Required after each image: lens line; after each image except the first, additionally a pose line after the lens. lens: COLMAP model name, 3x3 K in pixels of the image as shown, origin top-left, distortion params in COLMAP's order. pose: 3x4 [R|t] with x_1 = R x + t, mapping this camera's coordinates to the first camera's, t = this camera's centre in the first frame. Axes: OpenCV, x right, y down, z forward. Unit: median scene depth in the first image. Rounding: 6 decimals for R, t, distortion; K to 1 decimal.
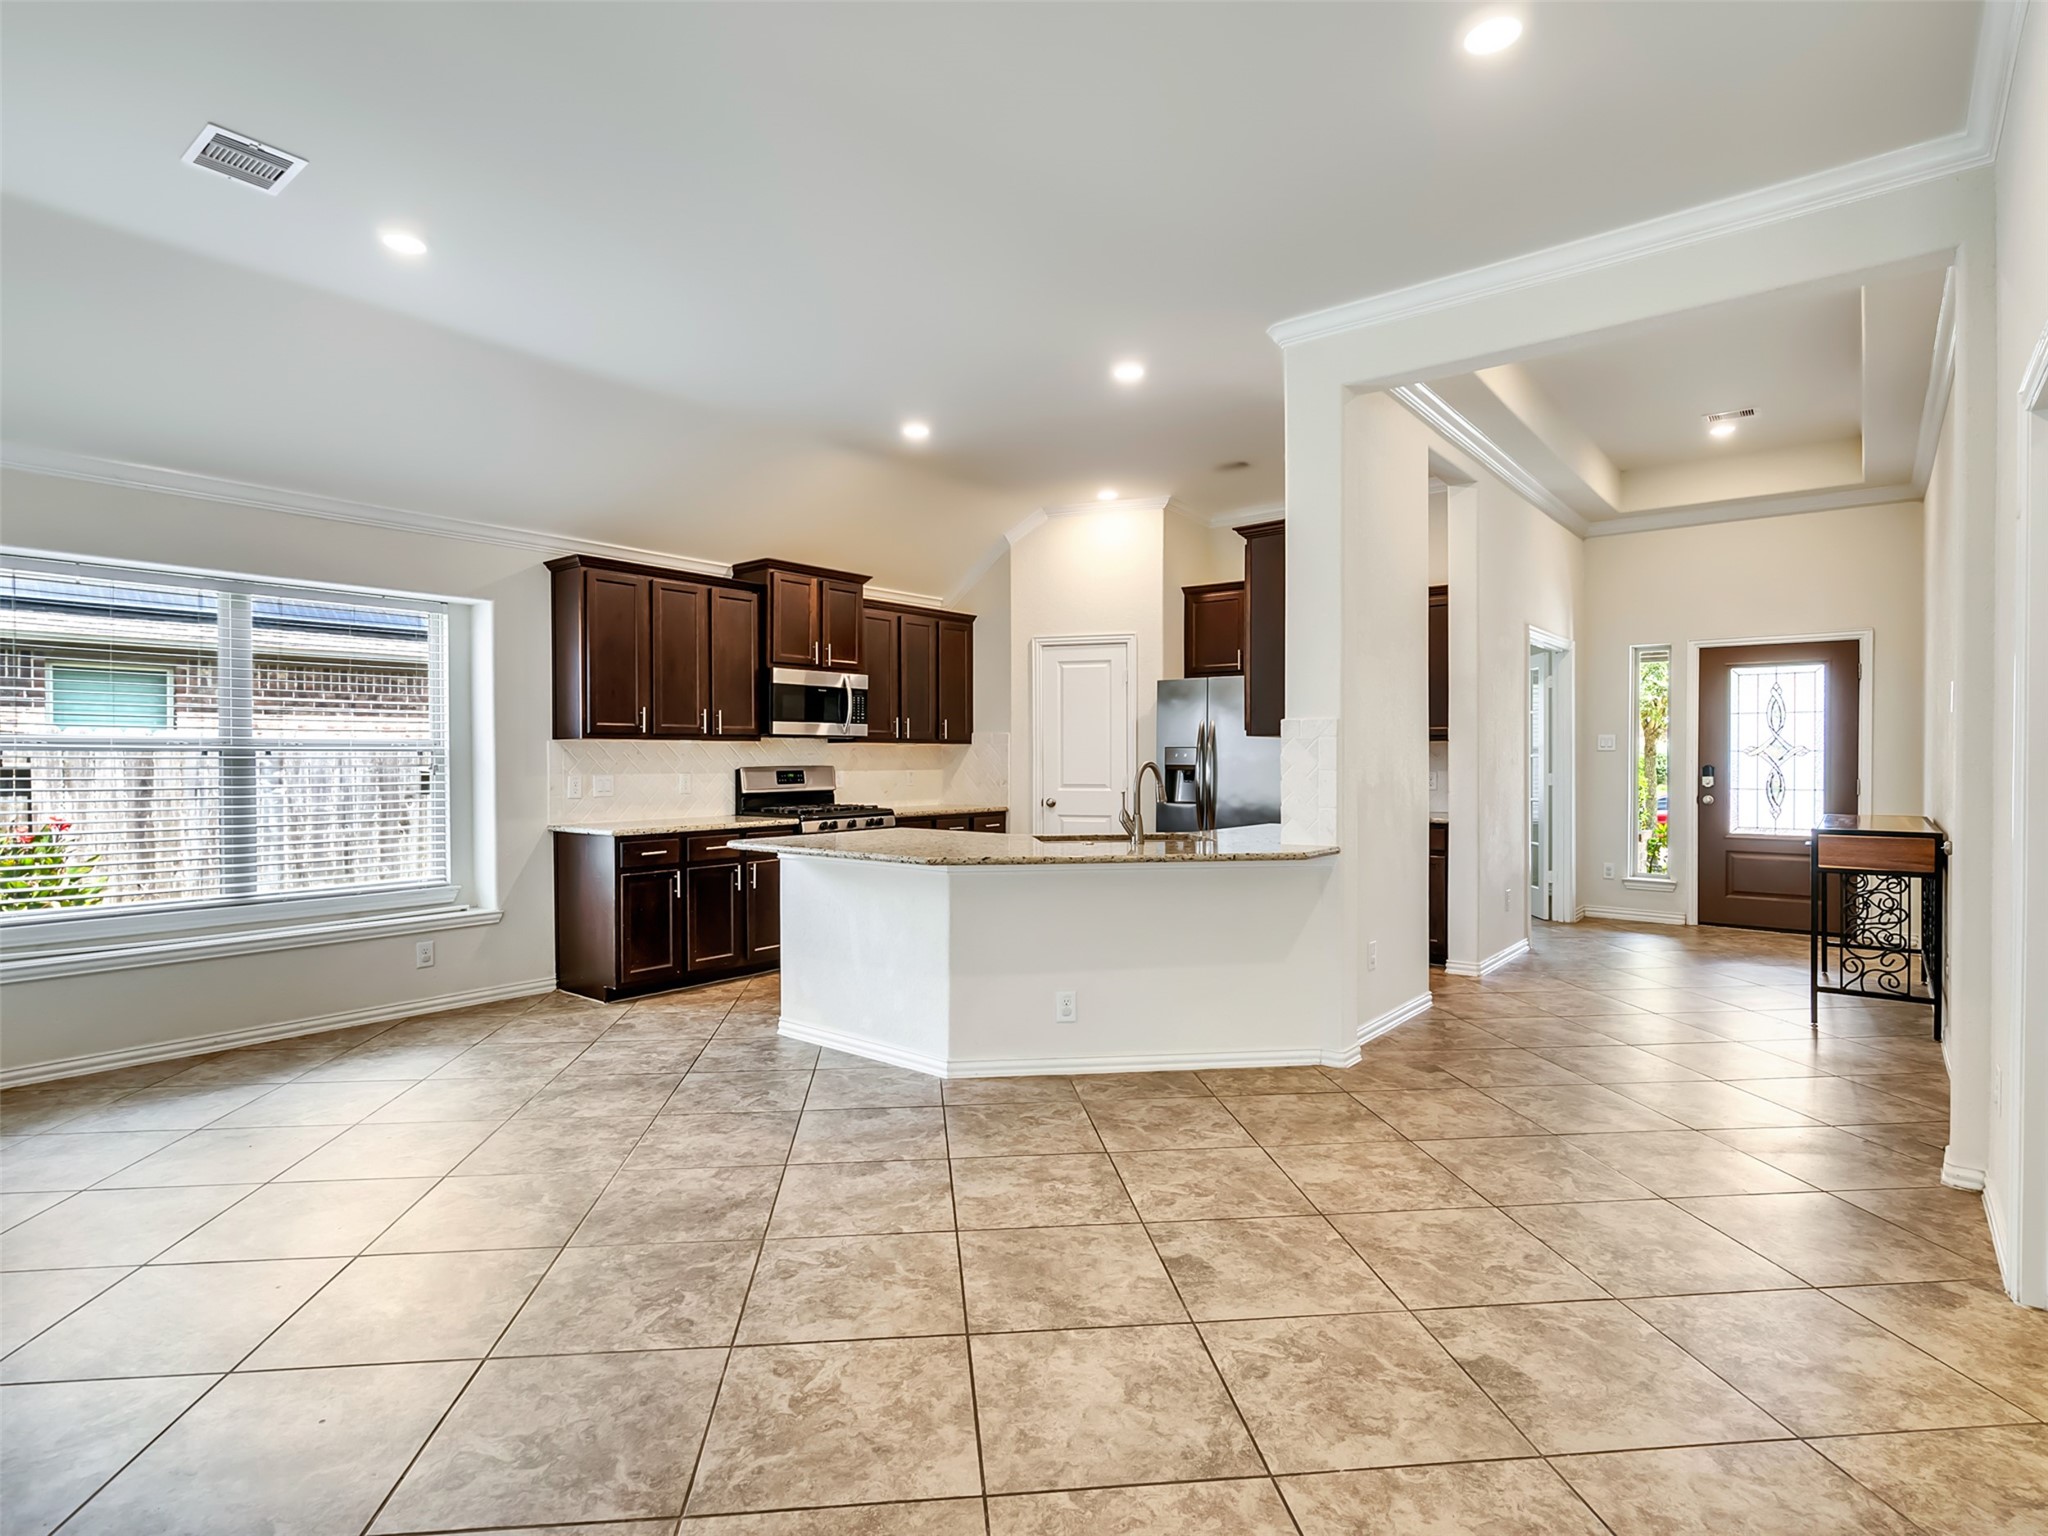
lens RADIAL K [[1049.0, 0, 1009.0], [0, 1049.0, 772.9], [0, 0, 1]] dist [-0.005598, 0.003897]
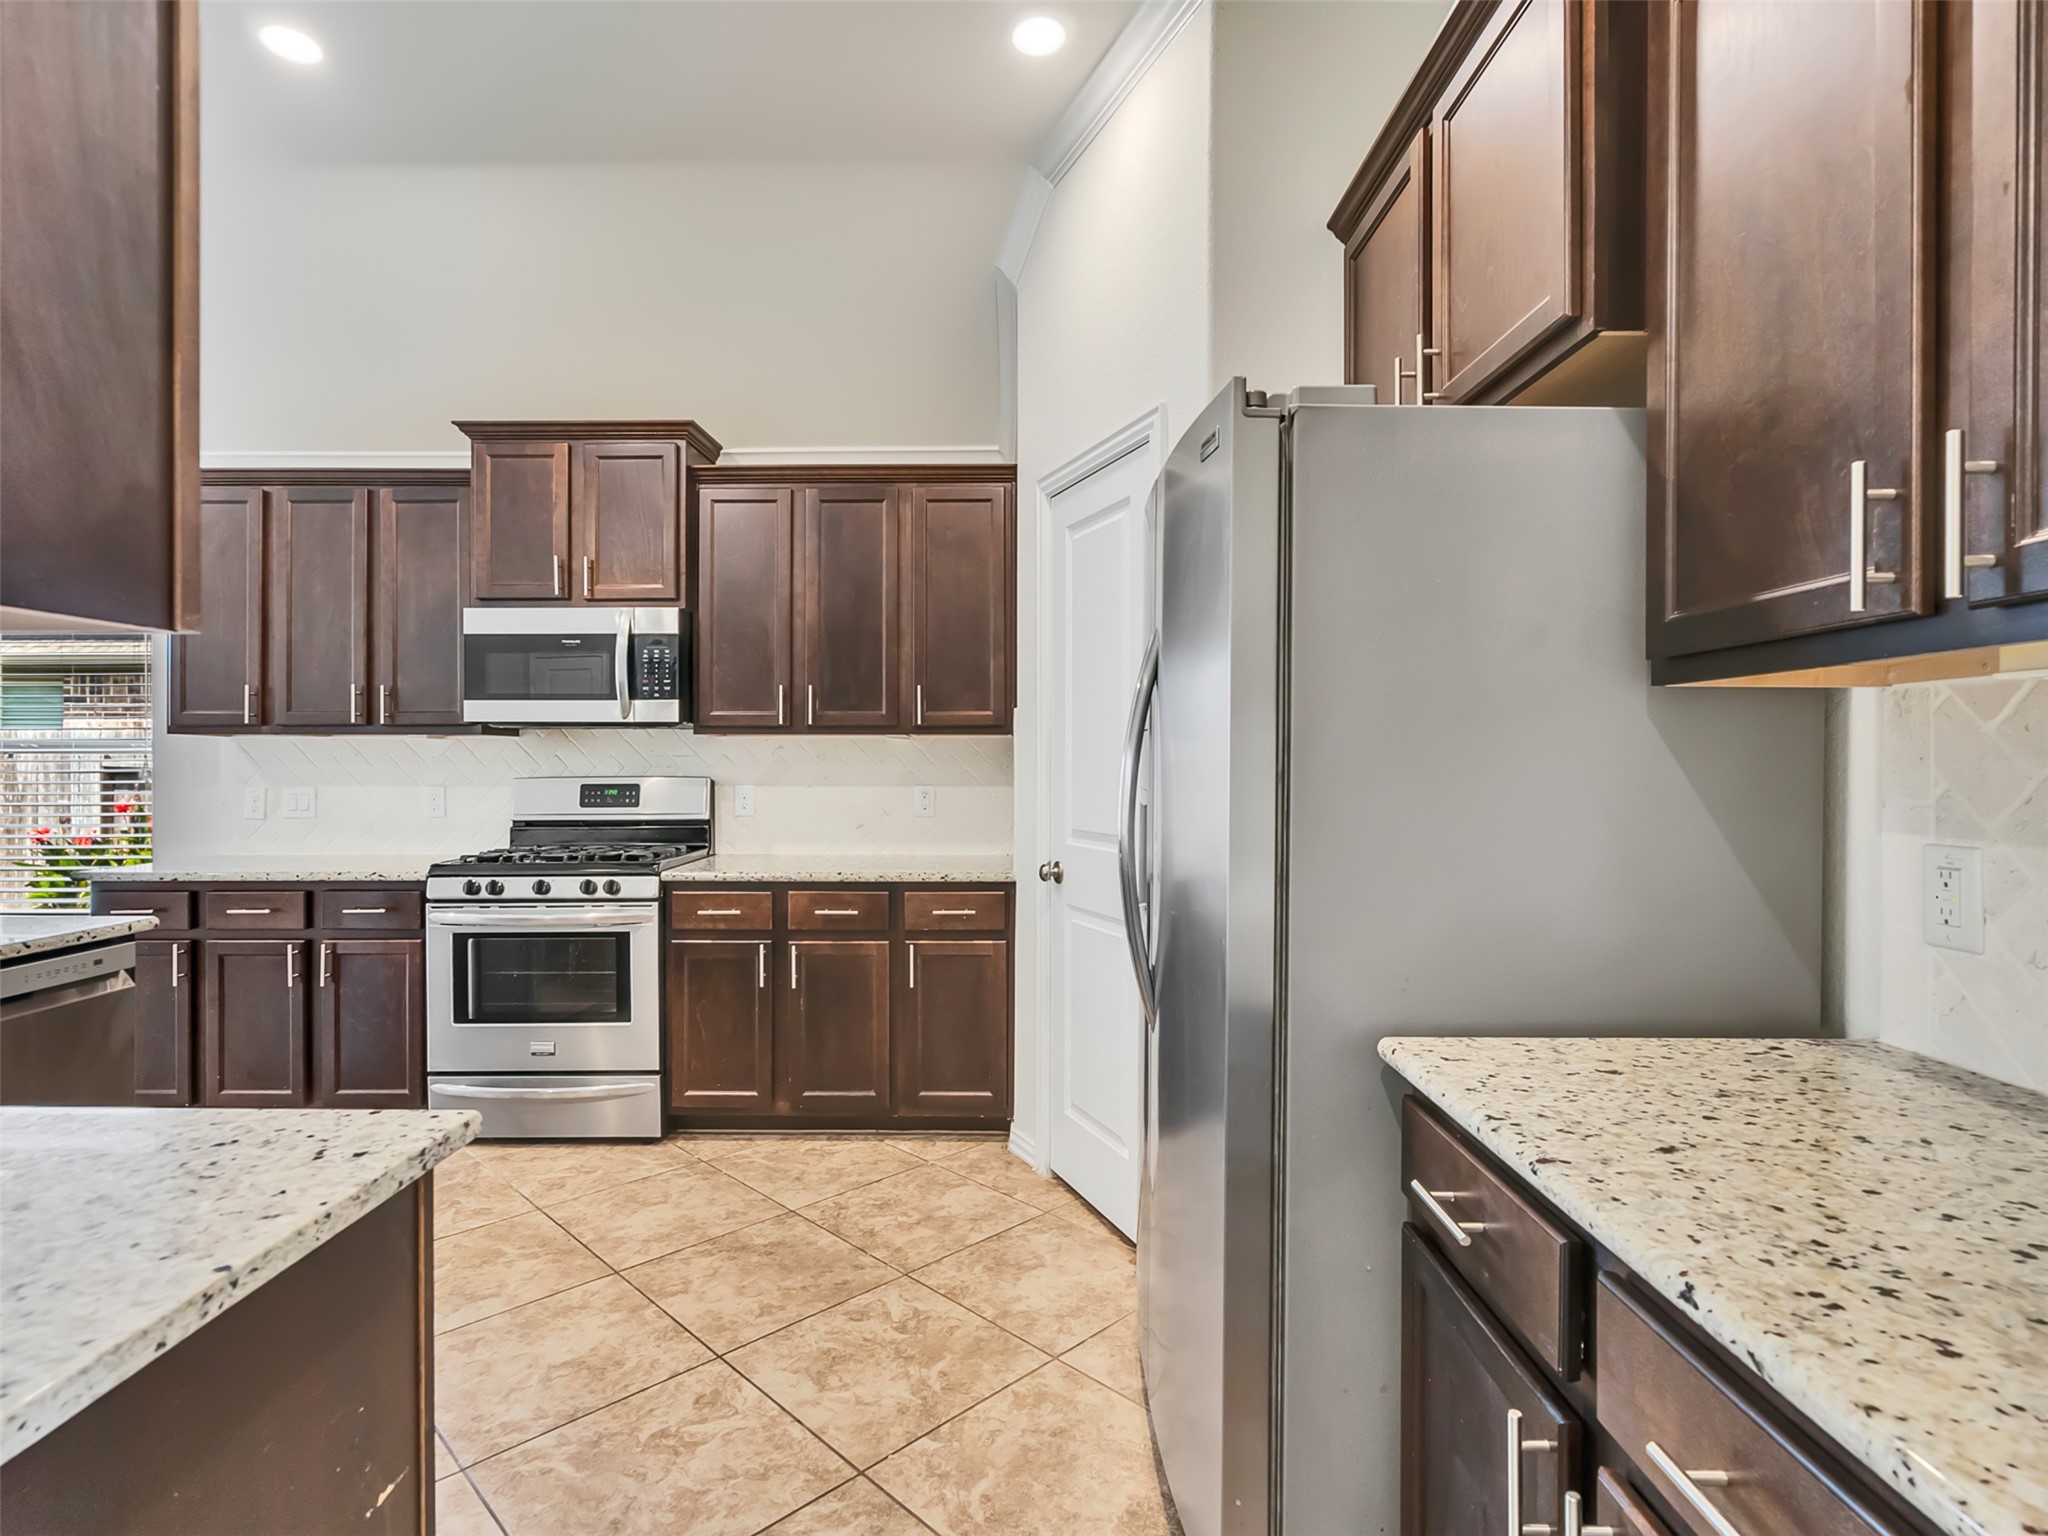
lens RADIAL K [[1049.0, 0, 1009.8], [0, 1049.0, 765.2], [0, 0, 1]] dist [-0.005598, 0.003897]
pose [[0.625803, 0.005891, -0.779959, 0.483829], [-0.012237, 0.999923, -0.002266, -0.017633], [0.779885, 0.010962, 0.625827, 1.007734]]
